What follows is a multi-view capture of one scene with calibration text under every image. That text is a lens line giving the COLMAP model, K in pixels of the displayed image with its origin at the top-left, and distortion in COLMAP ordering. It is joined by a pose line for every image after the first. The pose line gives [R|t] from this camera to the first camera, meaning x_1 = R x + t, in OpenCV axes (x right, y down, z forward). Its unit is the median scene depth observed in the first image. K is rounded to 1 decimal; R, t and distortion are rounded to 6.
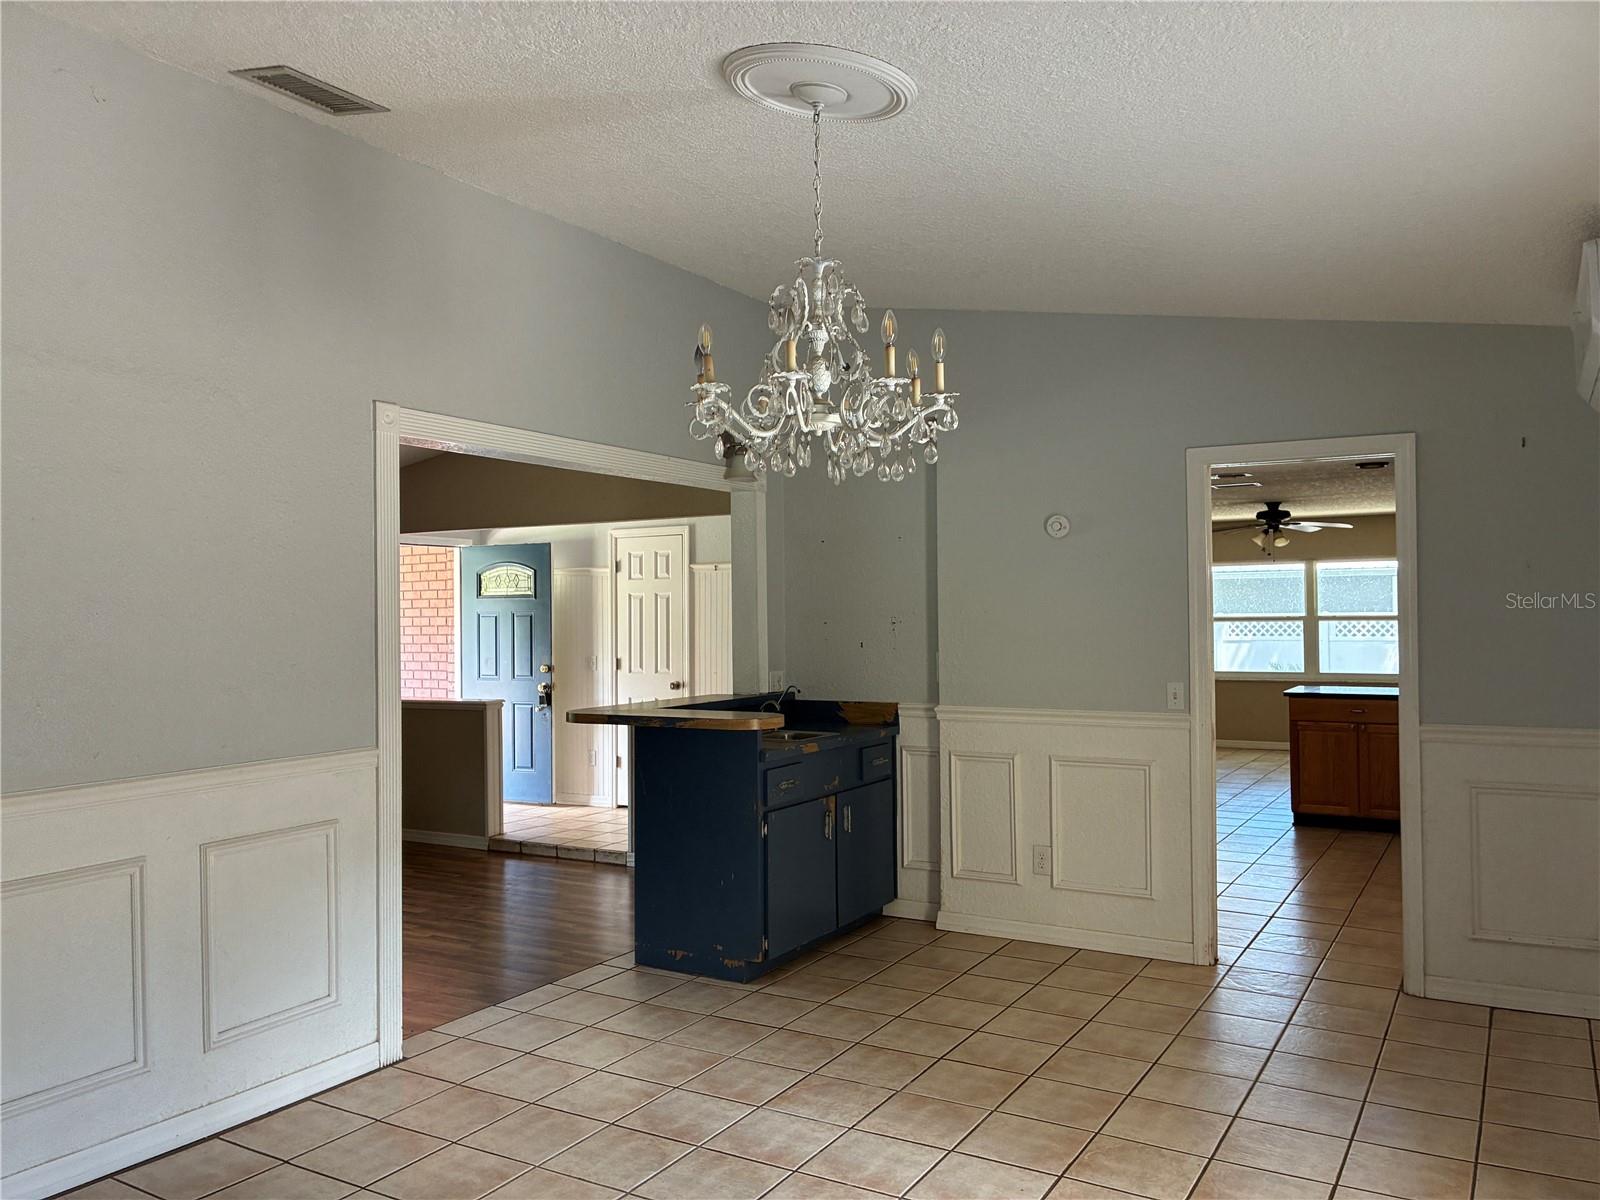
lens RADIAL K [[1215.0, 0, 791.0], [0, 1215.0, 589.6], [0, 0, 1]] dist [0.038475, -0.051209]
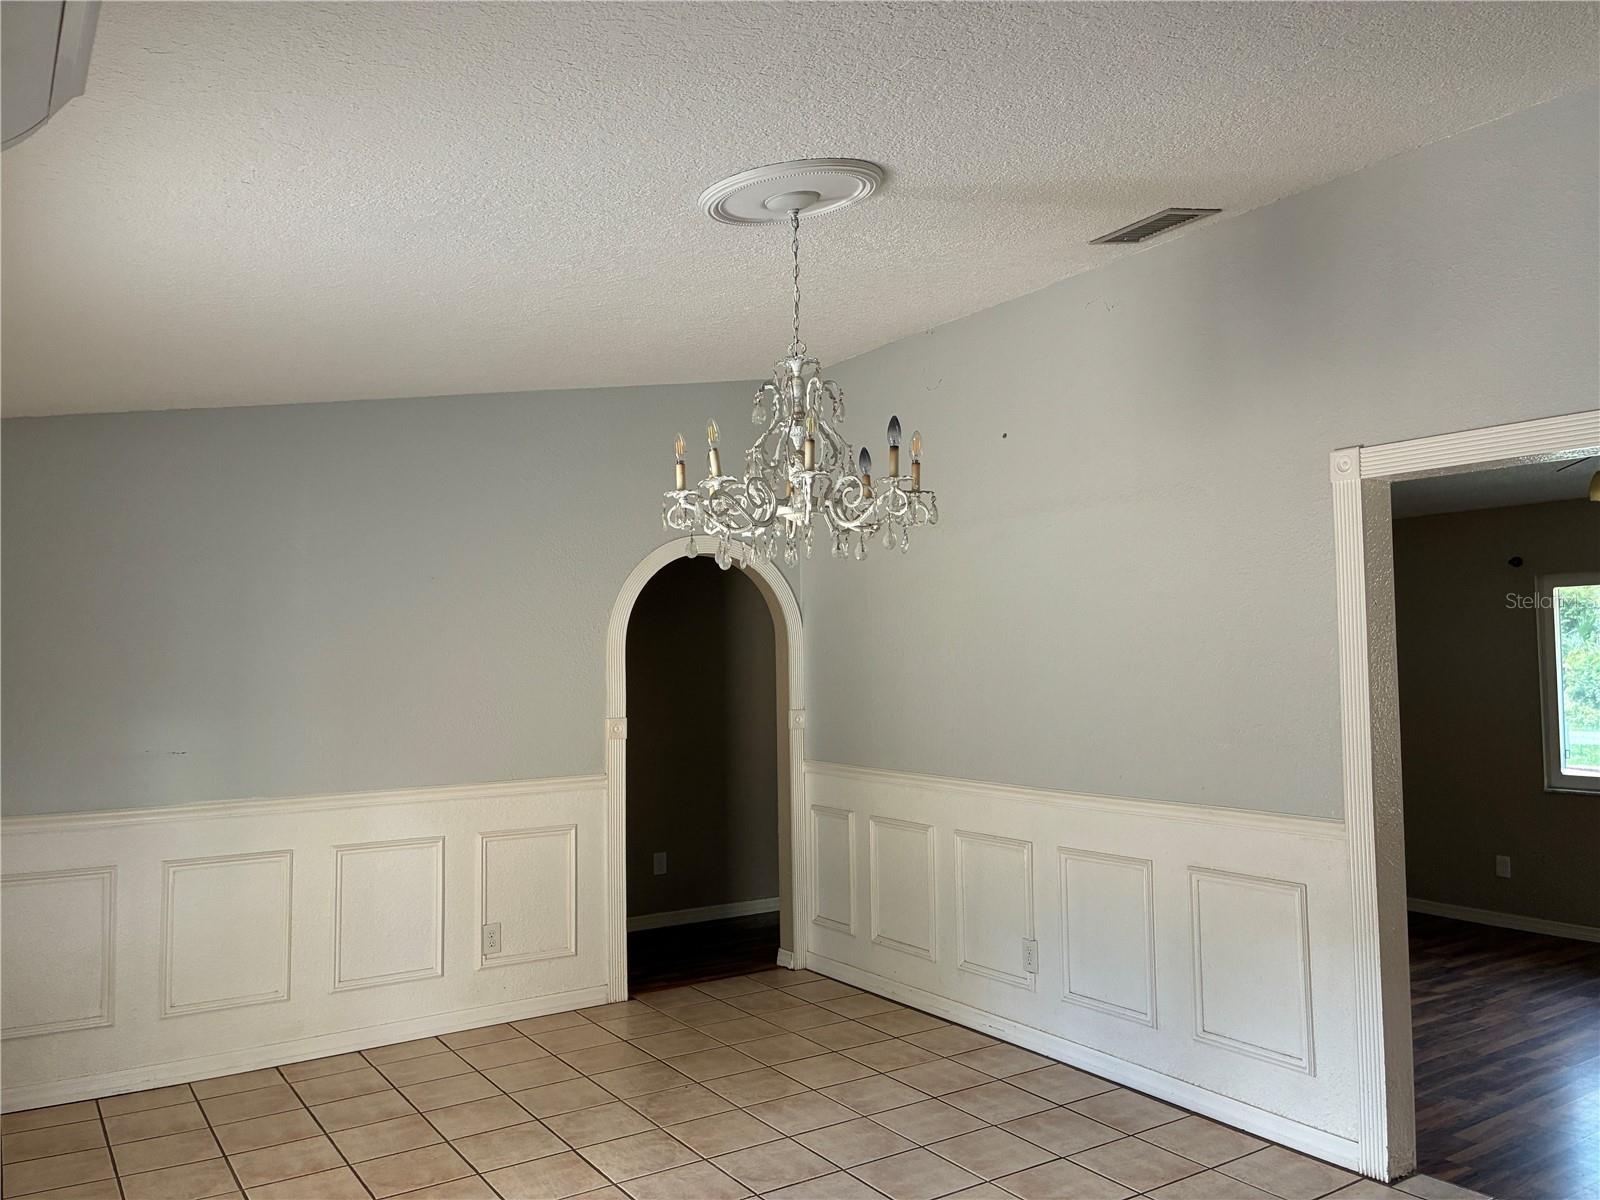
lens RADIAL K [[1215.0, 0, 798.2], [0, 1215.0, 589.7], [0, 0, 1]] dist [0.038475, -0.051209]
pose [[-0.429073, -0.031114, -0.902734, 0.740927], [0.036575, 0.997988, -0.051781, -0.015006], [0.902529, -0.055236, -0.427072, 1.117065]]
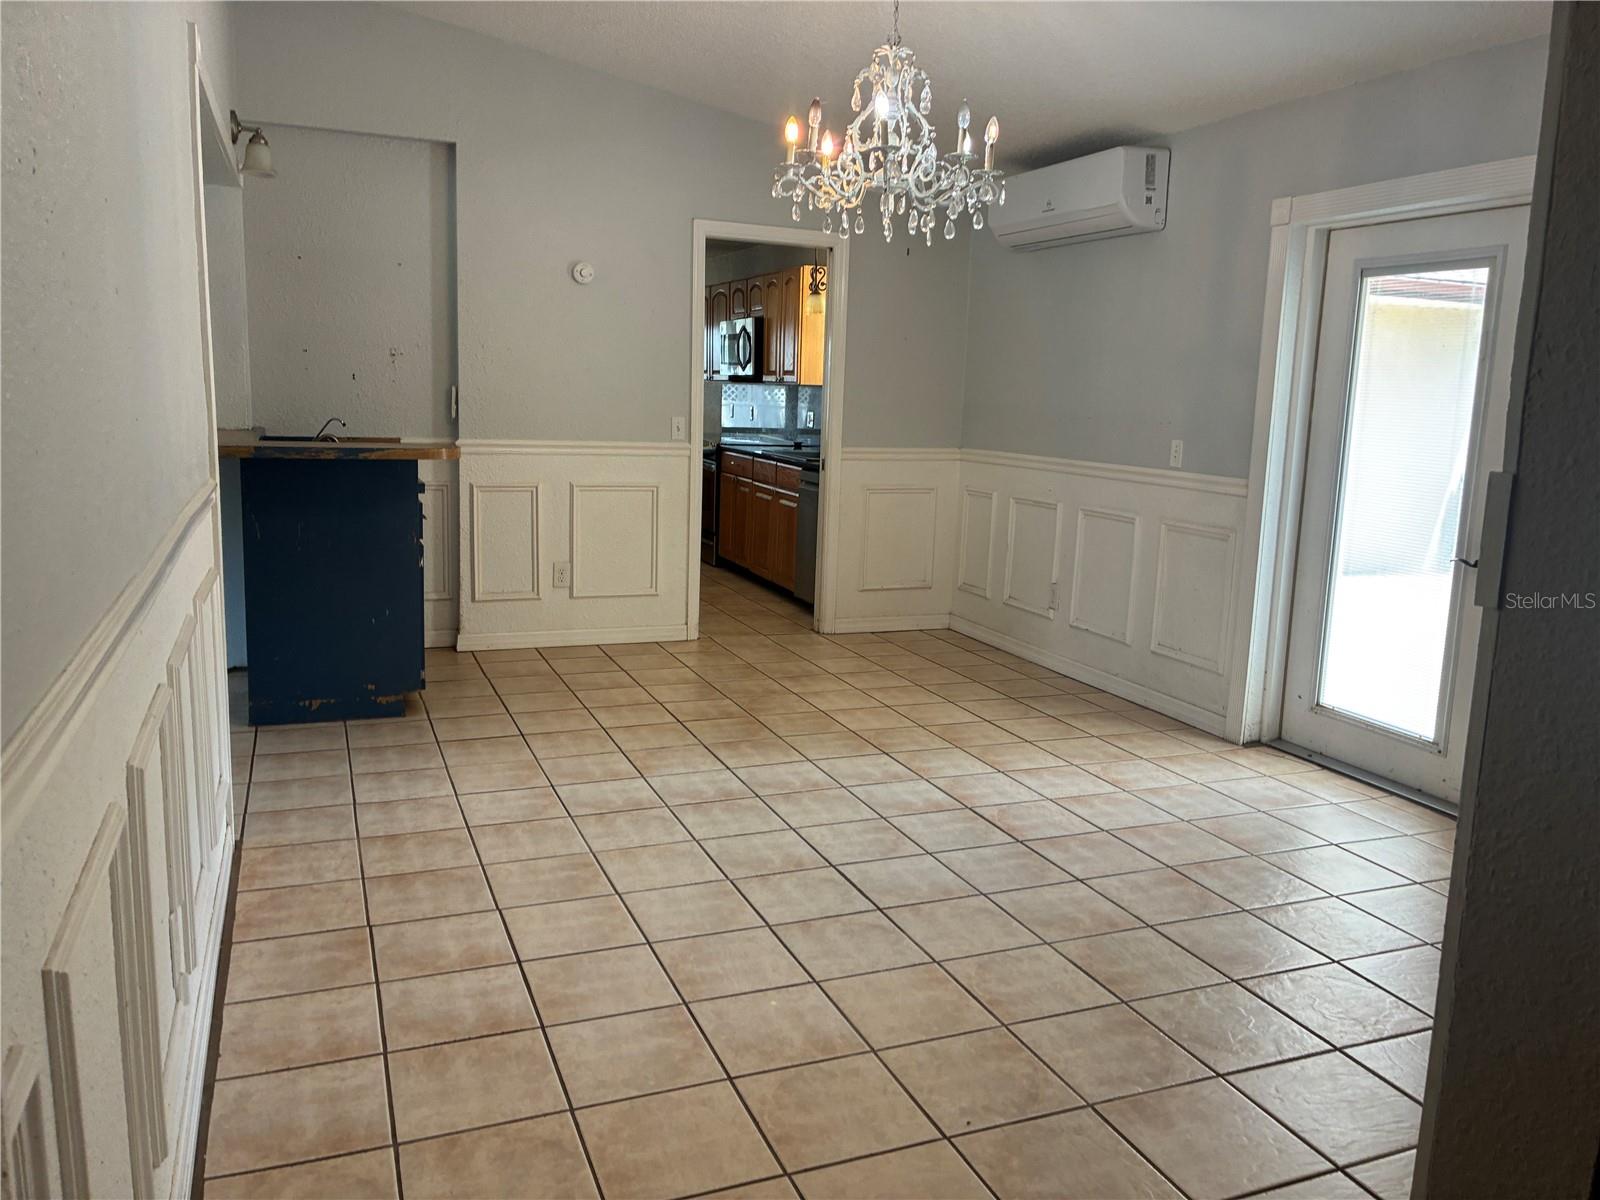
lens RADIAL K [[1215.0, 0, 787.7], [0, 1215.0, 599.6], [0, 0, 1]] dist [0.038475, -0.051209]
pose [[0.610676, -0.107050, 0.784611, -0.810468], [-0.054569, 0.982776, 0.176559, 0.047844], [-0.789998, -0.150636, 0.594317, 0.229507]]
